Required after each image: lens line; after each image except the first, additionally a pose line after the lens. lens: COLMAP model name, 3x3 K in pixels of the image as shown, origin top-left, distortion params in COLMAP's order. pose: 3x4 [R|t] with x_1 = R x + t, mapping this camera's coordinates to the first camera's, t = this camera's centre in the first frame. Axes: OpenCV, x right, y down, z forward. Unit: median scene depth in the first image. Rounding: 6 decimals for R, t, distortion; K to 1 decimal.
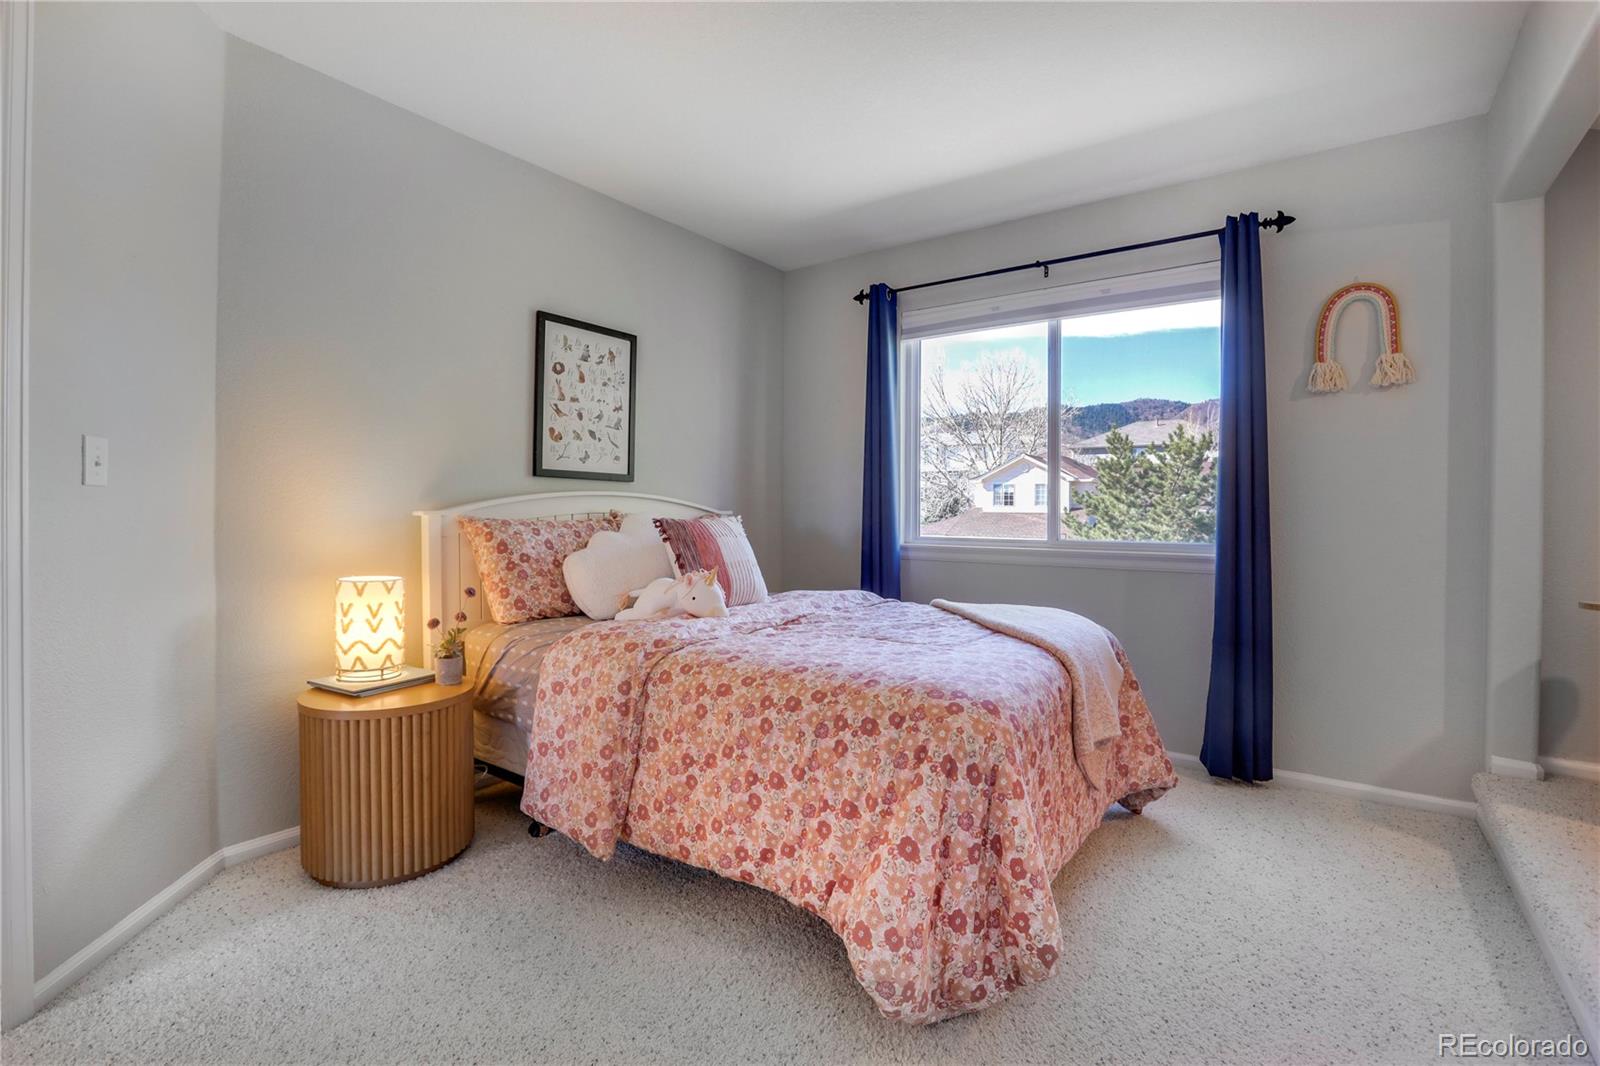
lens RADIAL K [[731.2, 0, 803.3], [0, 731.2, 529.8], [0, 0, 1]] dist [-0.057438, 0.020389]
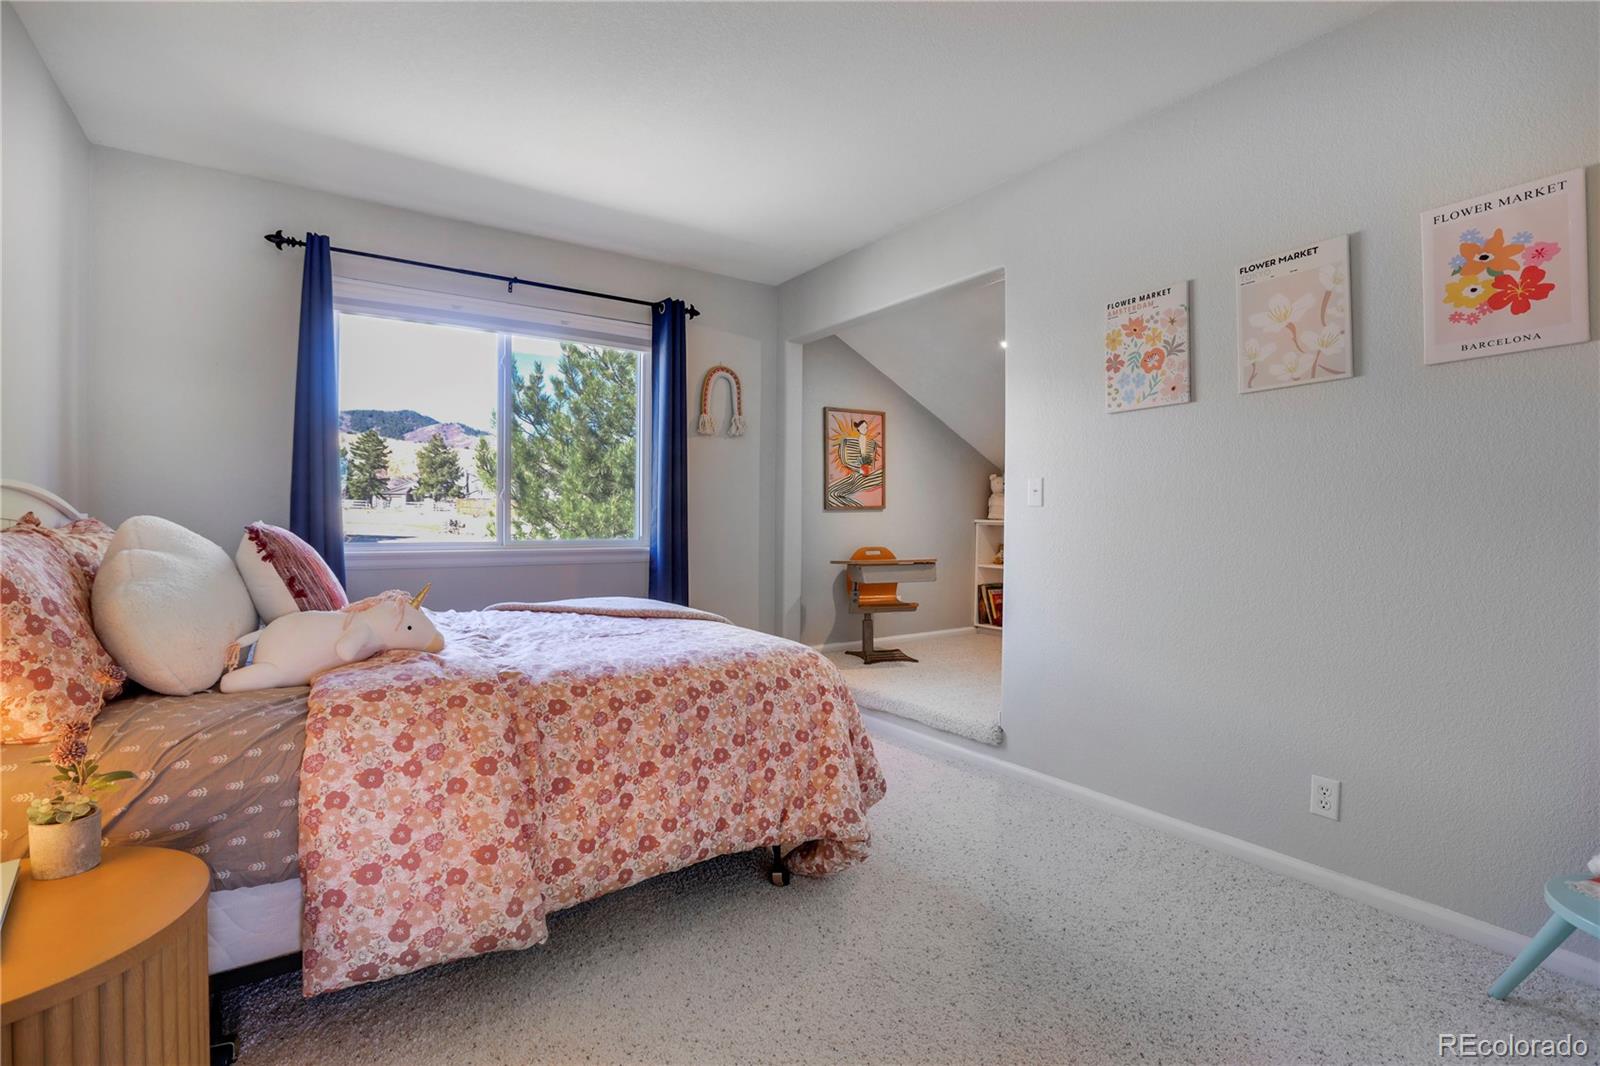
lens RADIAL K [[731.2, 0, 803.3], [0, 731.2, 529.8], [0, 0, 1]] dist [-0.057438, 0.020389]
pose [[0.328188, -0.022005, 0.944356, -0.695688], [0.018293, 0.999689, 0.016937, -0.015653], [-0.944435, 0.011717, 0.328489, 0.329533]]
